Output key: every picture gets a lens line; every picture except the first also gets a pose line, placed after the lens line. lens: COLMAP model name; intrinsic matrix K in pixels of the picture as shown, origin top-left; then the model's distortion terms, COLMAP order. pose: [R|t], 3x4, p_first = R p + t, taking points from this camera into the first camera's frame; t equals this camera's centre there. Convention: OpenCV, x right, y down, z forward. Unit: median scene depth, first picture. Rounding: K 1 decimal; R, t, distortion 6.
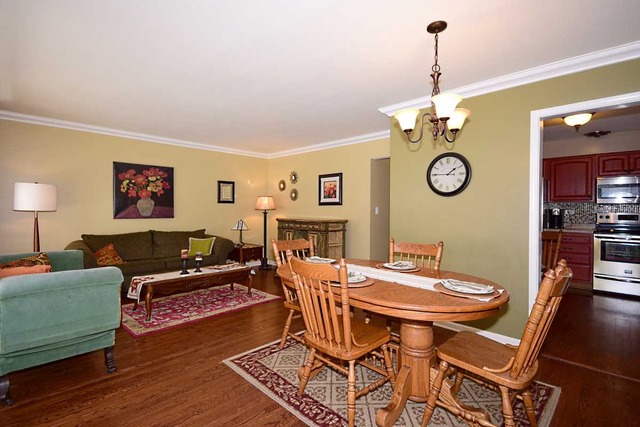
lens RADIAL K [[313.0, 0, 320.0], [0, 313.0, 213.5], [0, 0, 1]] dist [0.003159, 0.000411]
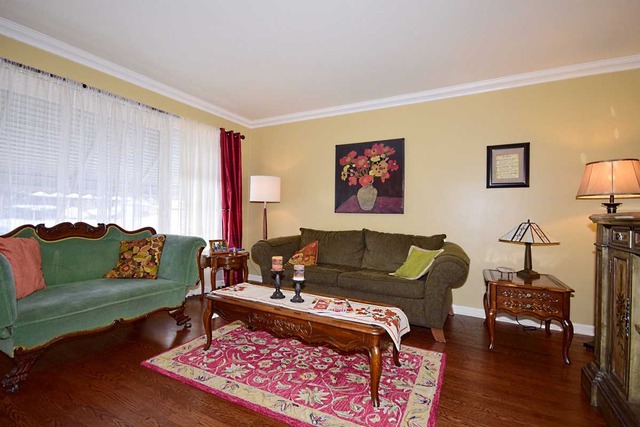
lens RADIAL K [[297.4, 0, 320.0], [0, 297.4, 213.5], [0, 0, 1]] dist [0.001632, 0.000070]
pose [[0.262462, -0.003591, -0.964936, 0.100023], [-0.031434, 0.999431, -0.012270, 0.028609], [0.964430, 0.033552, 0.262200, 0.702234]]
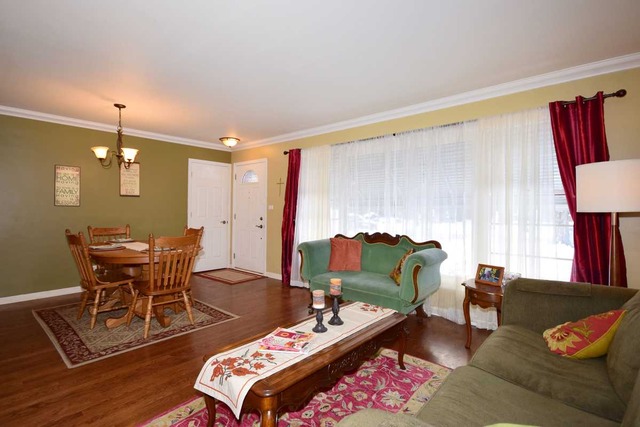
lens RADIAL K [[313.0, 0, 320.0], [0, 313.0, 213.5], [0, 0, 1]] dist [0.003159, 0.000411]
pose [[-0.998128, -0.013412, -0.059675, -0.281071], [-0.014637, 0.999690, 0.020142, -0.008173], [0.059386, 0.020978, -0.998015, 1.172449]]
